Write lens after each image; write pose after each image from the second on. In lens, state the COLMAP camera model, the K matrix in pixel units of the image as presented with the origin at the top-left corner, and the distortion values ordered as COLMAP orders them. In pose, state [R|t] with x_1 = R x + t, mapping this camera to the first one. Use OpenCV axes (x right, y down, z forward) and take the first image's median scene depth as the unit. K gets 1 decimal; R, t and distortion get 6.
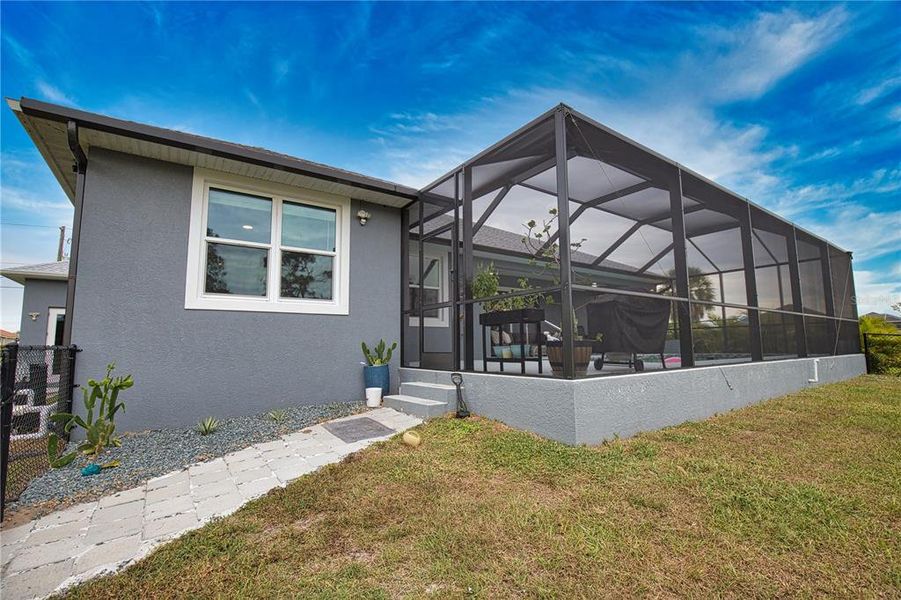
lens RADIAL K [[404.9, 0, 453.7], [0, 404.9, 303.5], [0, 0, 1]] dist [-0.025498, -0.000882]
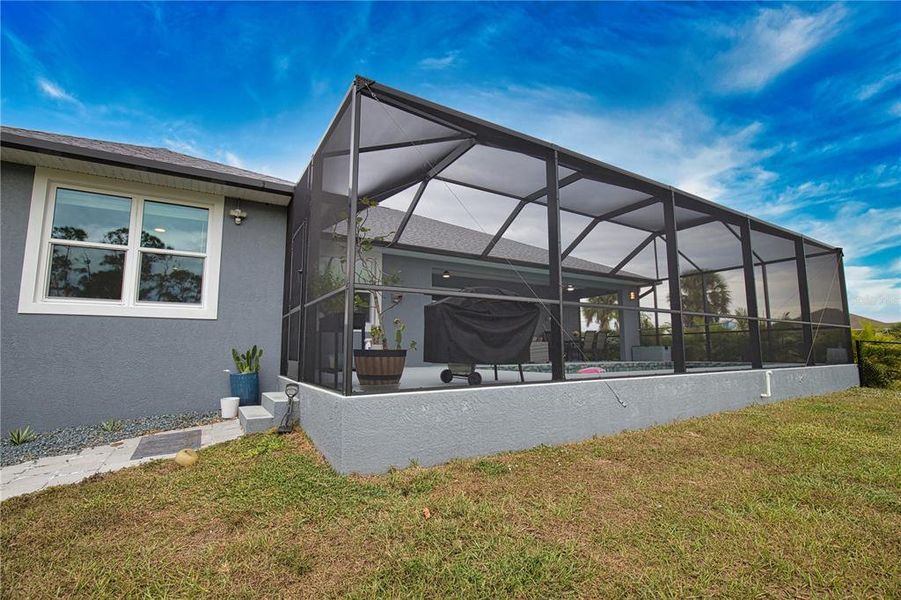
lens RADIAL K [[404.9, 0, 447.9], [0, 404.9, 306.3], [0, 0, 1]] dist [-0.025498, -0.000882]
pose [[0.997354, -0.001923, -0.072679, 0.335759], [0.001643, 0.999991, -0.003908, 0.002374], [0.072685, 0.003779, 0.997348, 0.098907]]
